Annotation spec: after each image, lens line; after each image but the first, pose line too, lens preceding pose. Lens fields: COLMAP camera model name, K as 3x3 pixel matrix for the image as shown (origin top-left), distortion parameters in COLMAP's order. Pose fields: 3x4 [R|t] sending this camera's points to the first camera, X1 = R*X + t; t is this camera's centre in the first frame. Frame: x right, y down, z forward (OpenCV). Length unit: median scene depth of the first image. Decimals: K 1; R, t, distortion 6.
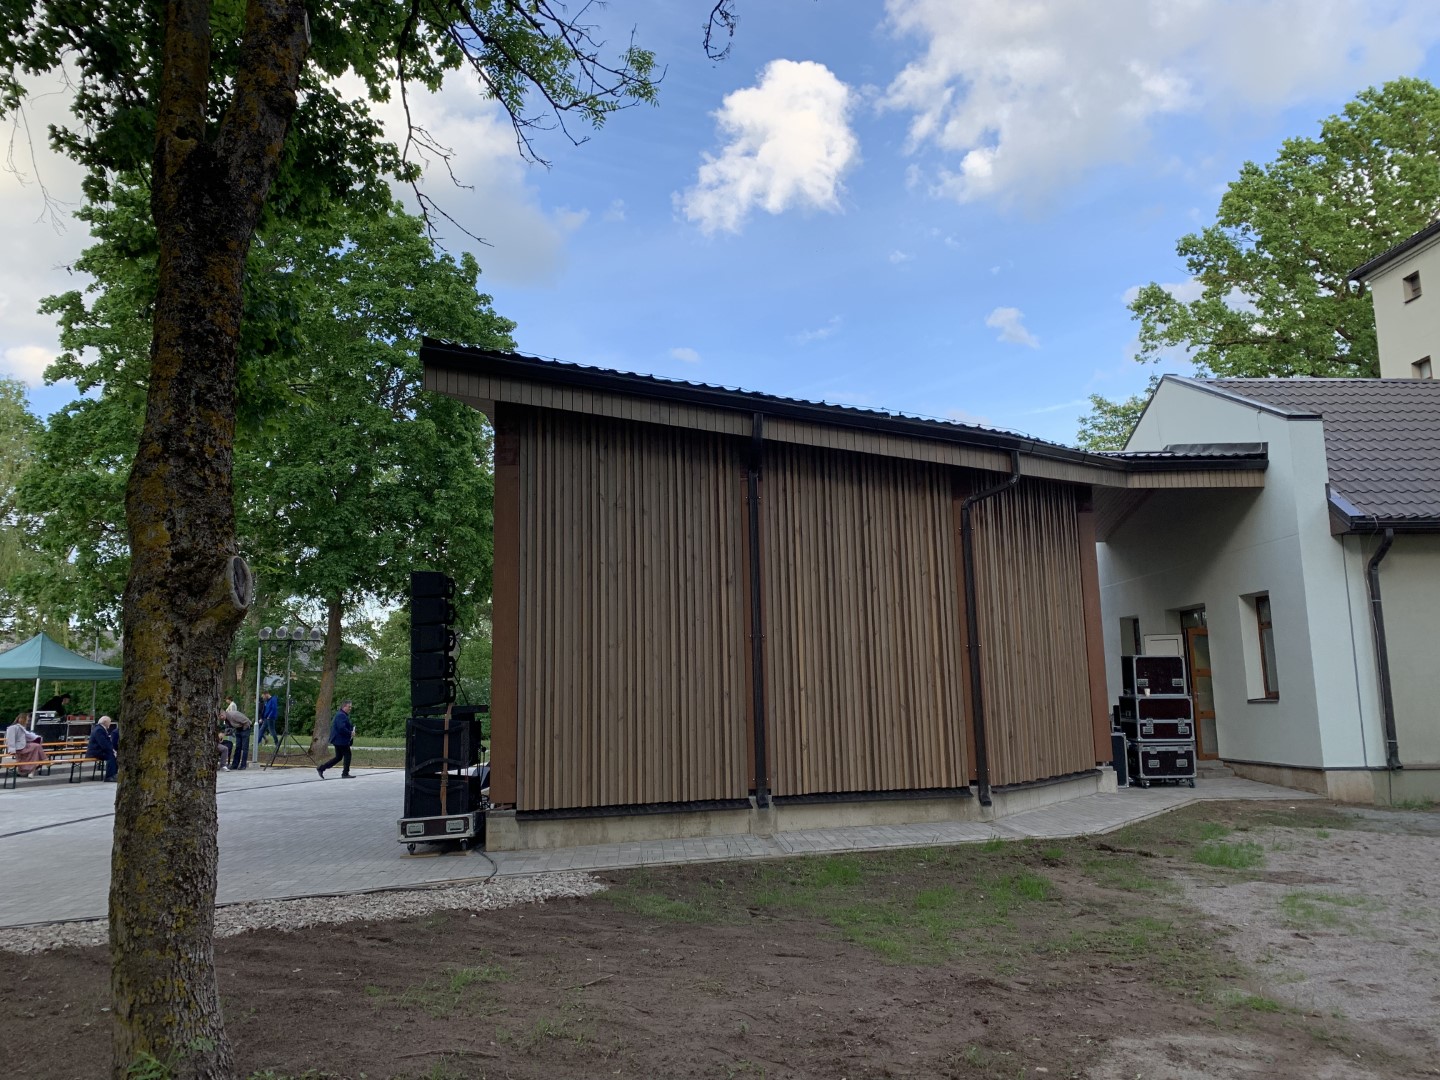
lens RADIAL K [[1112.2, 0, 709.1], [0, 1112.2, 551.9], [0, 0, 1]] dist [0.008253, -0.004877]
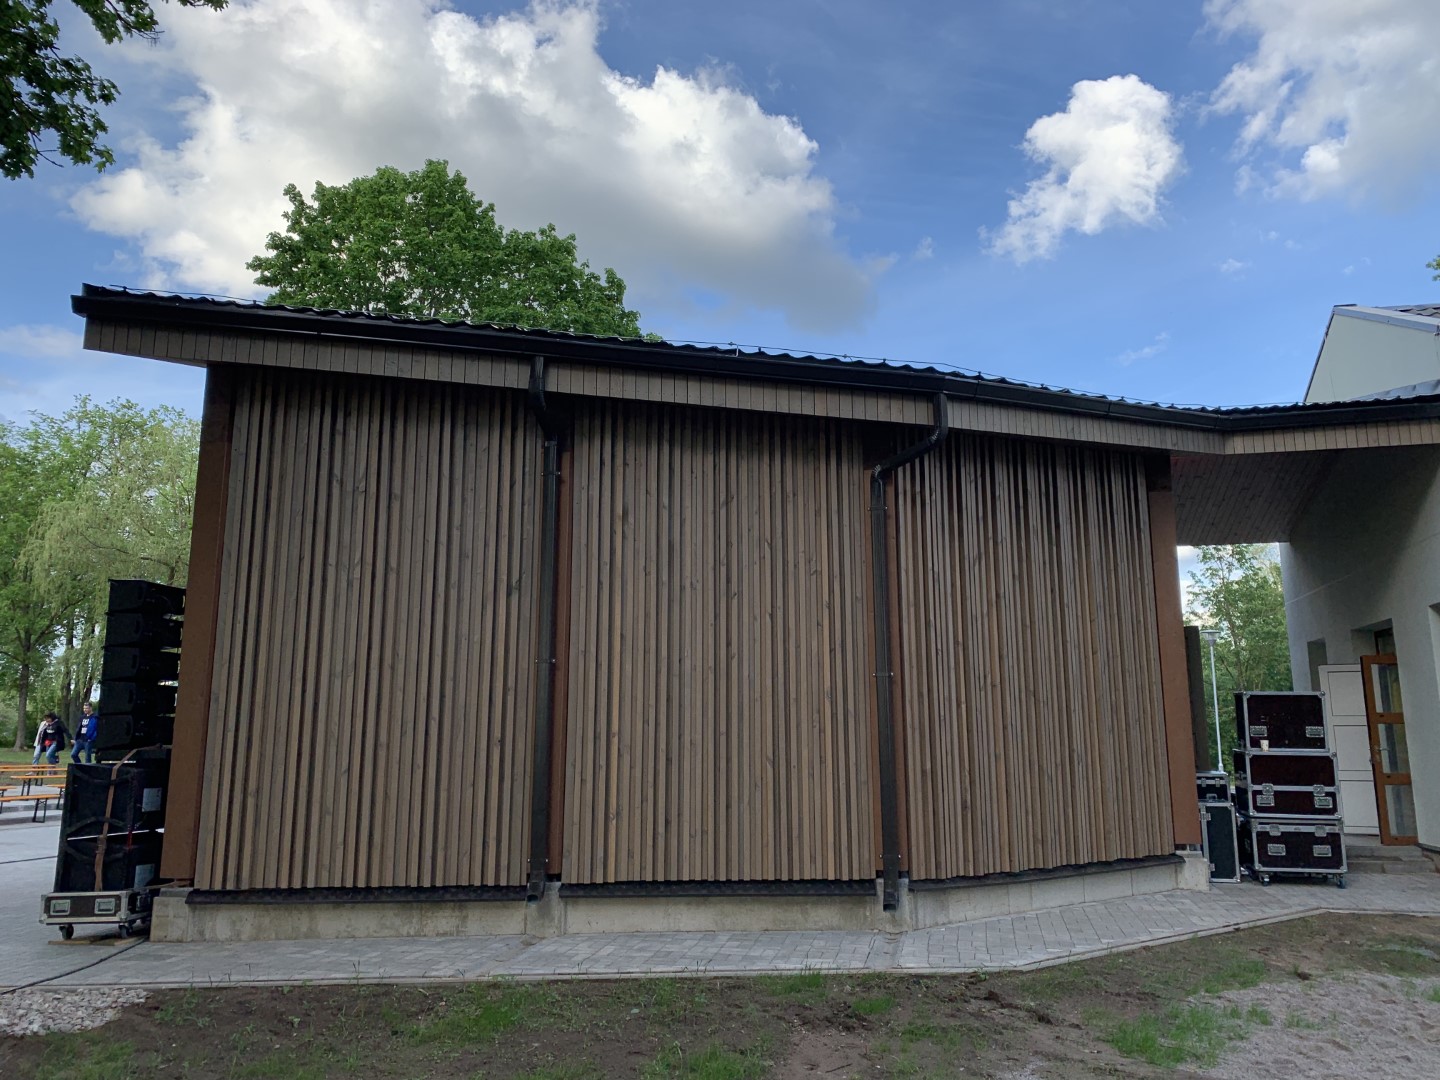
lens RADIAL K [[1112.2, 0, 729.3], [0, 1112.2, 527.8], [0, 0, 1]] dist [0.008253, -0.004877]
pose [[0.964261, -0.033386, -0.262844, 0.260620], [0.018564, 0.998104, -0.058676, 0.025241], [0.264304, 0.051700, 0.963053, 0.235344]]
